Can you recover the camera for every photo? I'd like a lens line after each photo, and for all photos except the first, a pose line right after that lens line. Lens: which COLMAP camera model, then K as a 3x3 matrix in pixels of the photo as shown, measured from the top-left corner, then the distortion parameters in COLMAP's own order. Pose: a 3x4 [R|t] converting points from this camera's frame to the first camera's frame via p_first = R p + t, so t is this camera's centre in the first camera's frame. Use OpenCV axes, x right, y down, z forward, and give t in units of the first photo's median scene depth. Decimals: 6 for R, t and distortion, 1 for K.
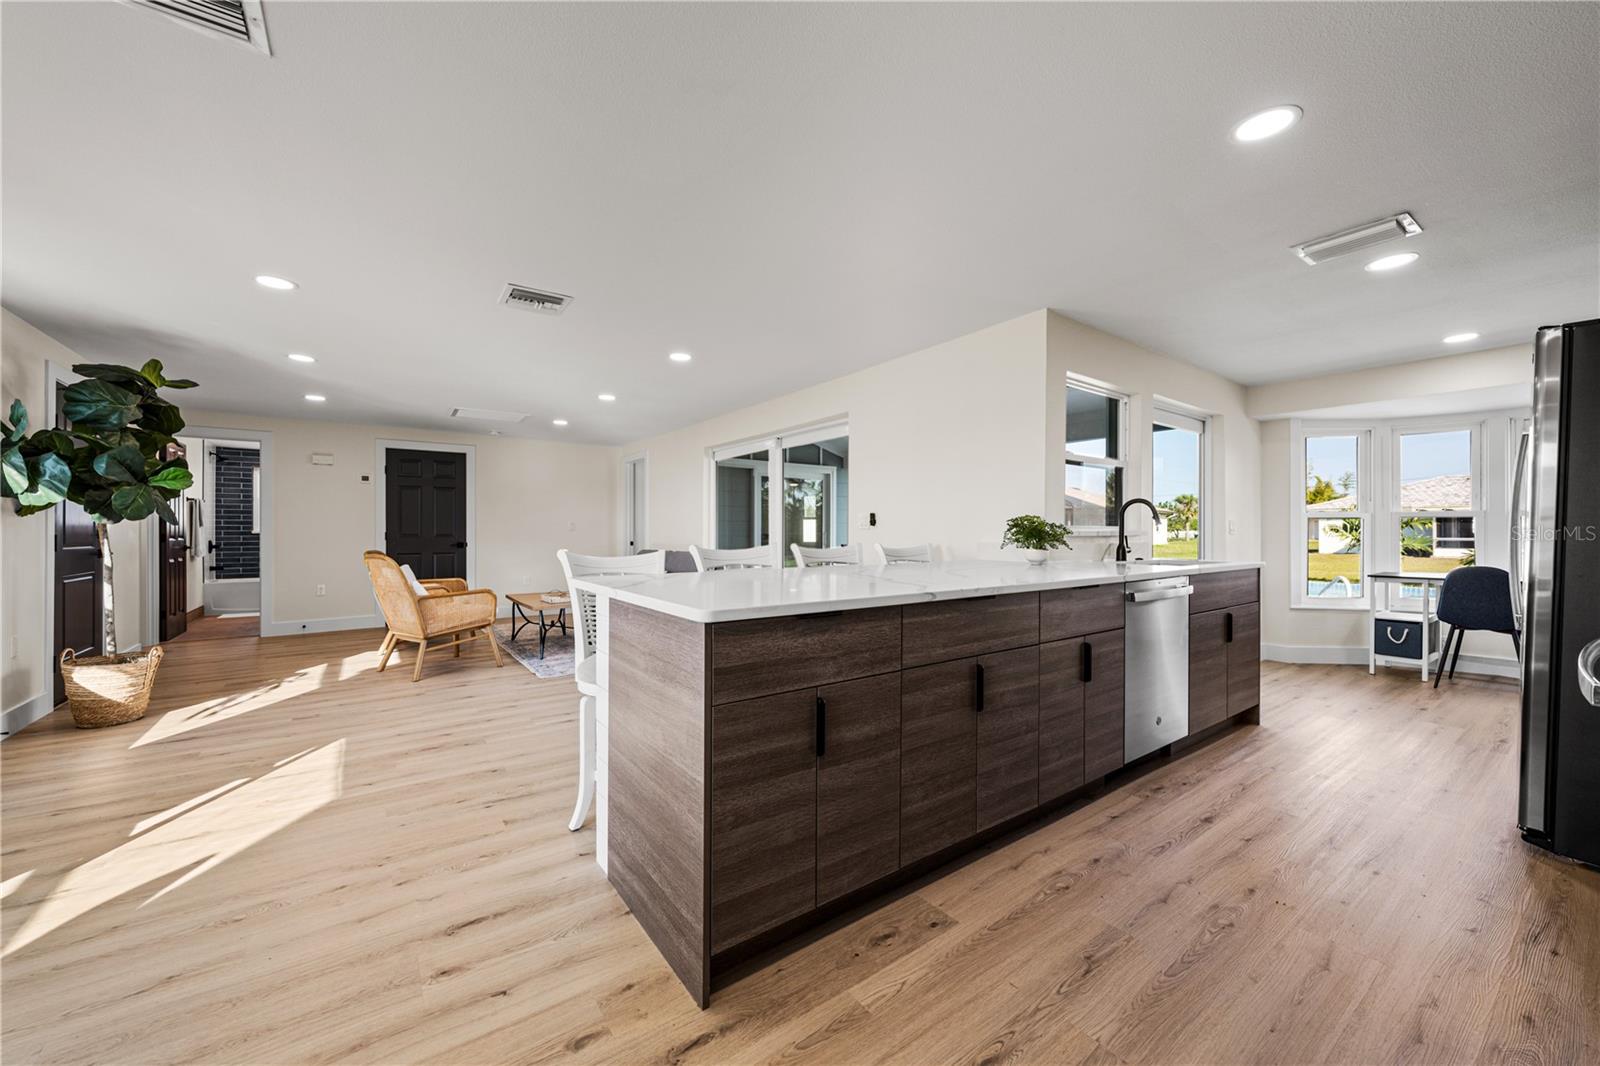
lens RADIAL K [[604.4, 0, 804.9], [0, 604.4, 531.9], [0, 0, 1]] dist [-0.002162, 0.000340]
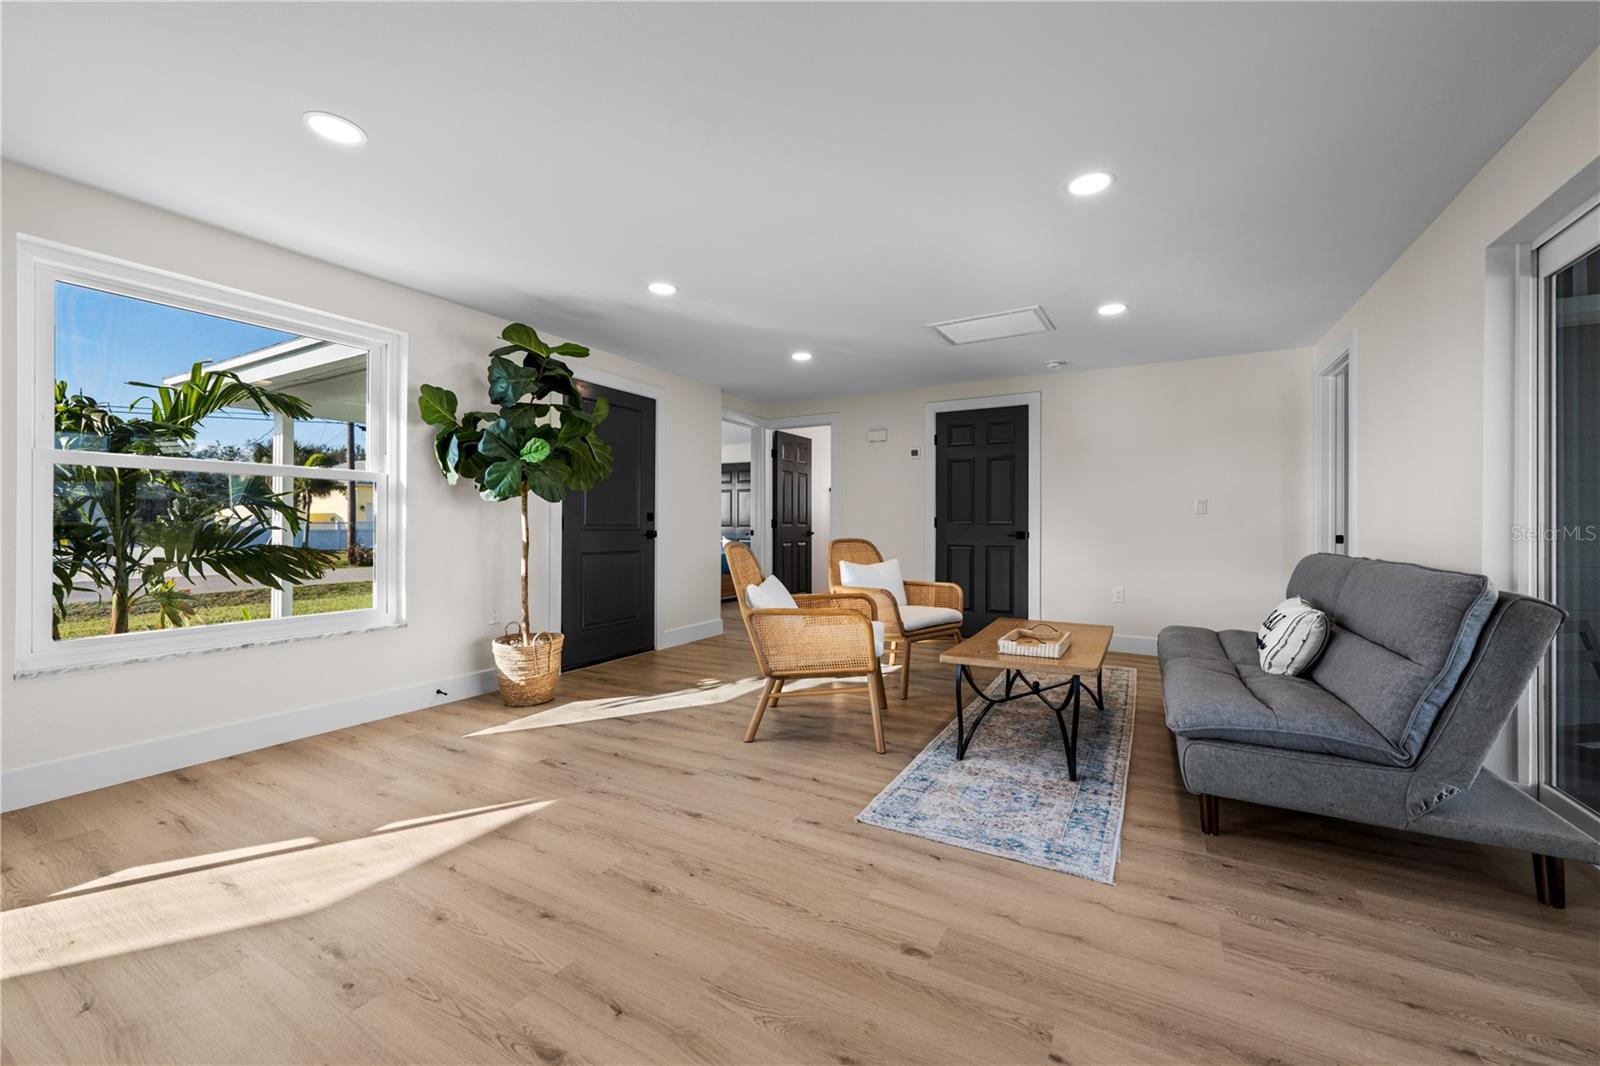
lens RADIAL K [[641.8, 0, 810.1], [0, 641.8, 525.9], [0, 0, 1]] dist [0.000940, -0.001050]
pose [[0.434924, 0.000990, -0.900467, 0.001994], [-0.002481, 0.999997, -0.000099, 0.018870], [0.900464, 0.002277, 0.434925, 0.750410]]
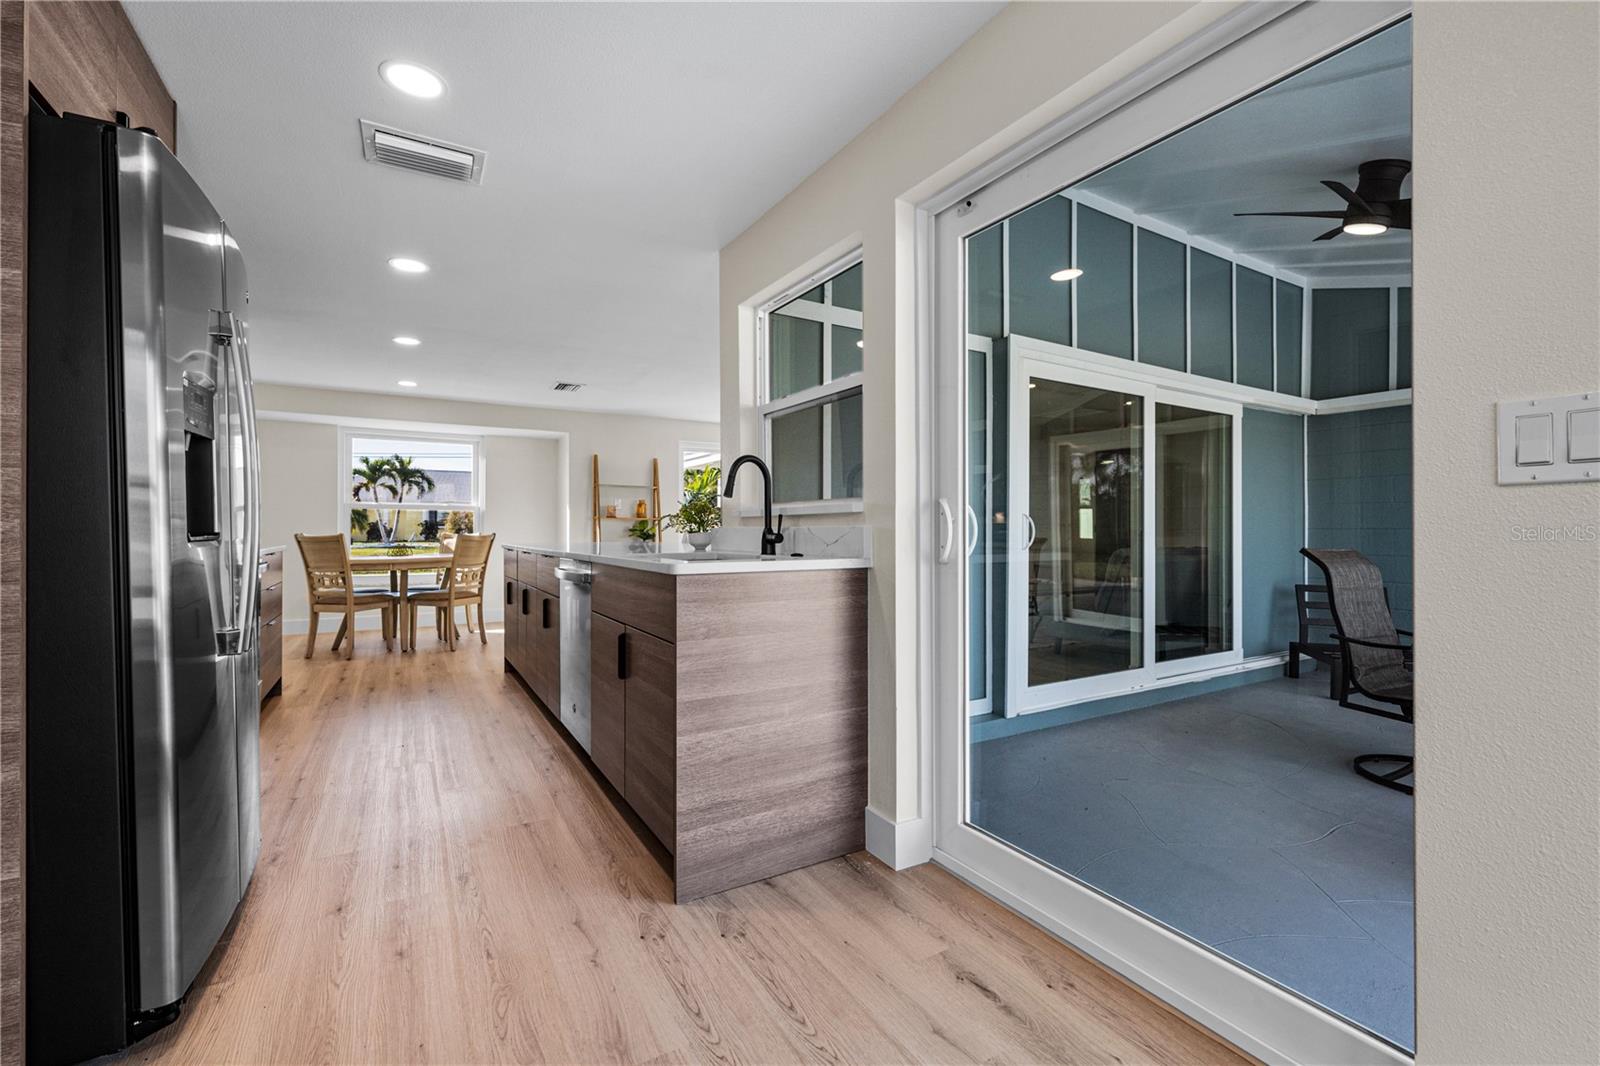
lens RADIAL K [[681.8, 0, 799.7], [0, 681.8, 528.3], [0, 0, 1]] dist [0.001248, -0.001300]
pose [[-0.096874, -0.003919, -0.995289, 0.995618], [-0.002615, 0.999990, -0.003683, 0.017954], [0.995293, 0.002246, -0.096883, 0.891879]]
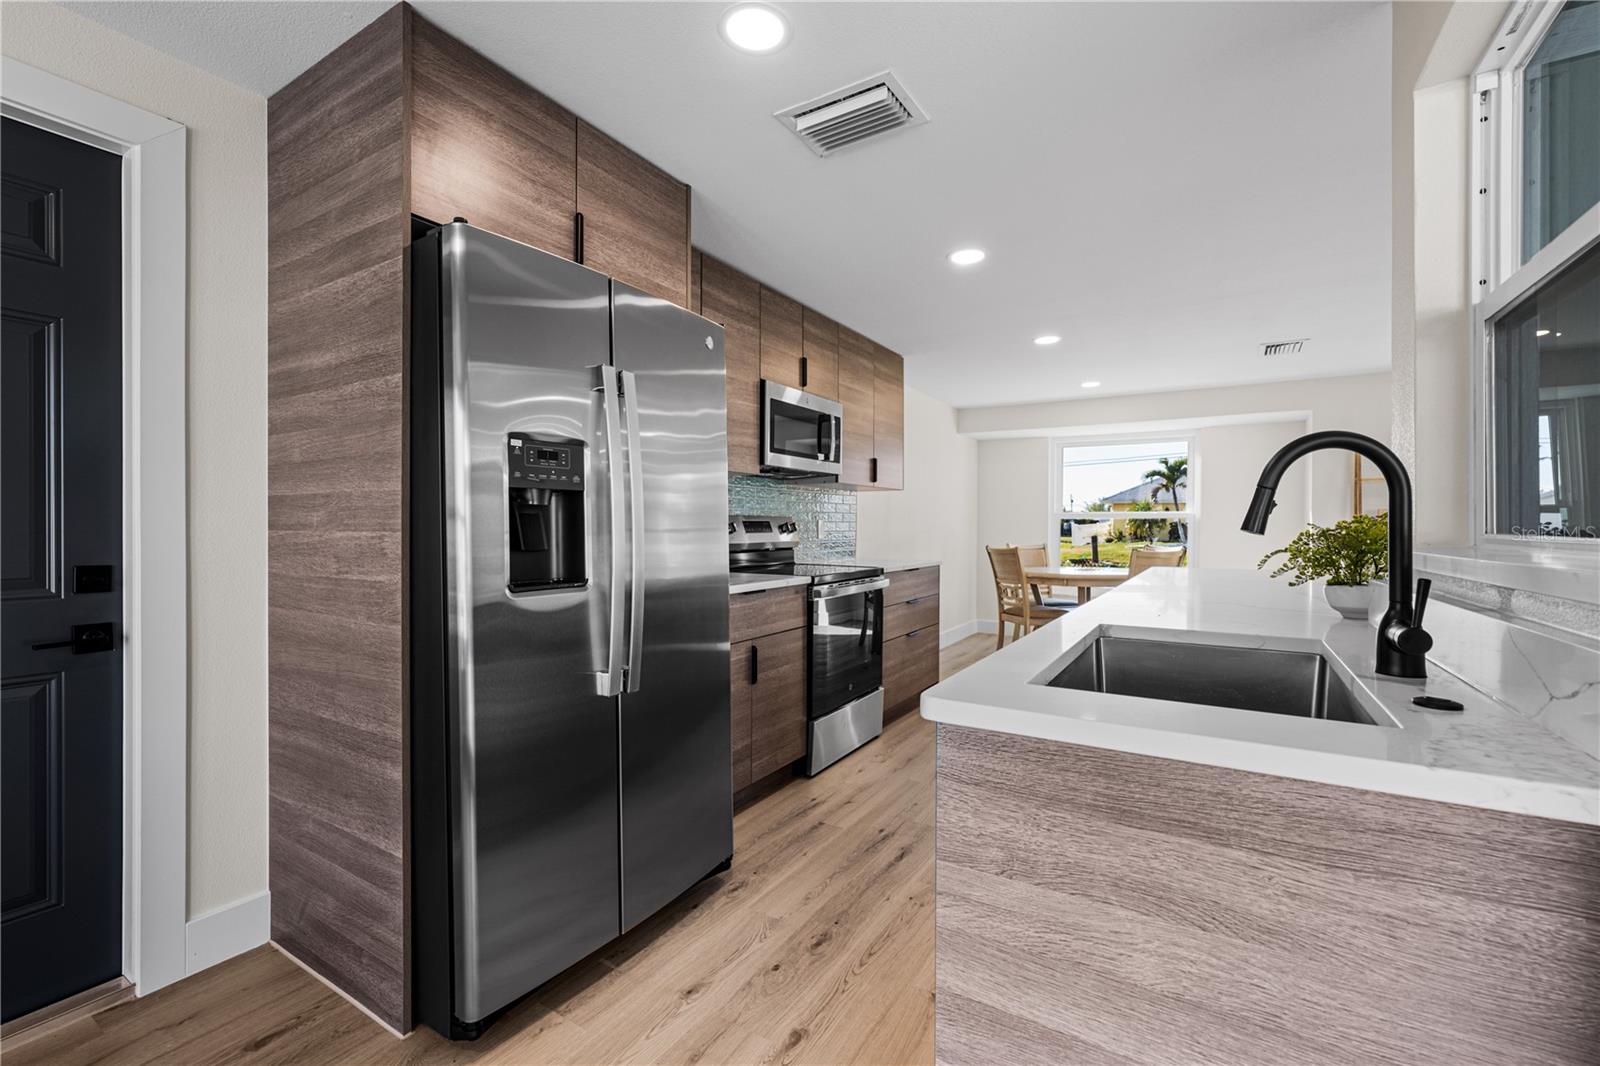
lens RADIAL K [[681.8, 0, 795.2], [0, 681.8, 533.2], [0, 0, 1]] dist [0.001248, -0.001300]
pose [[-0.926214, -0.001038, -0.376996, 0.701906], [-0.005970, 0.999911, 0.011915, -0.010871], [0.376950, 0.013287, -0.926138, 0.943929]]
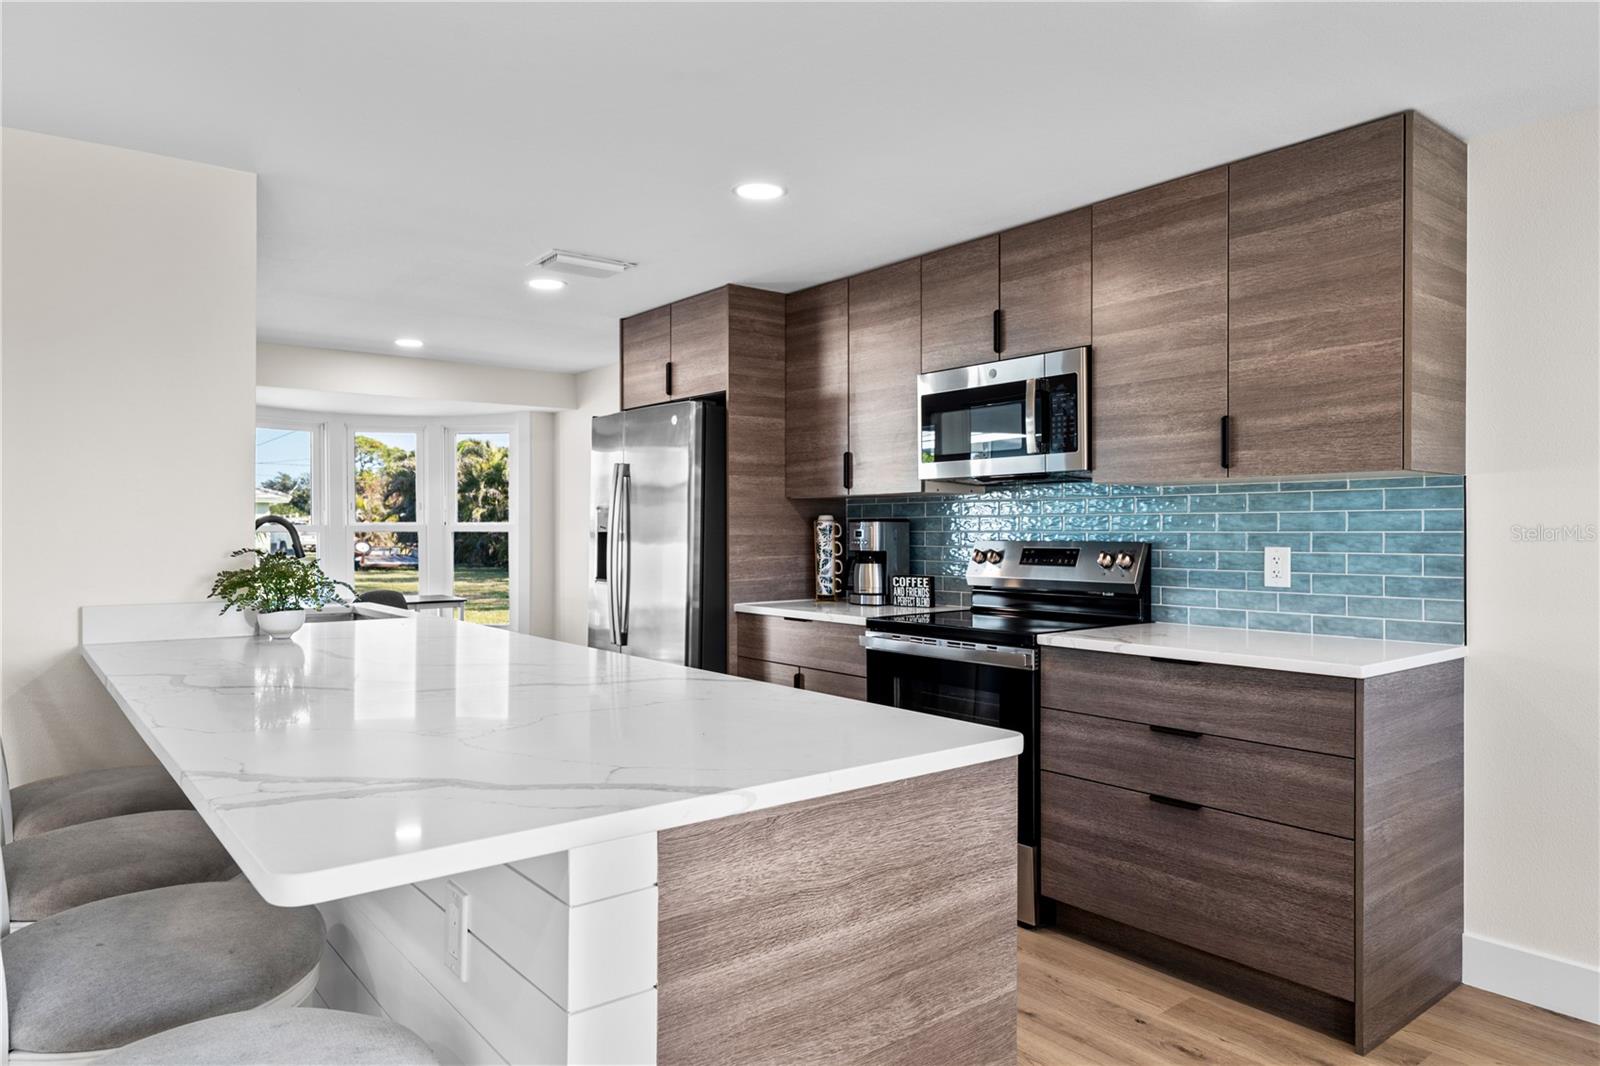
lens RADIAL K [[1020.6, 0, 792.0], [0, 1020.6, 535.1], [0, 0, 1]] dist [0.012532, -0.004124]
pose [[-0.048184, -0.008214, 0.998805, -0.413612], [0.001537, 0.999964, 0.008298, -0.034405], [-0.998837, 0.001935, -0.048170, 0.412198]]
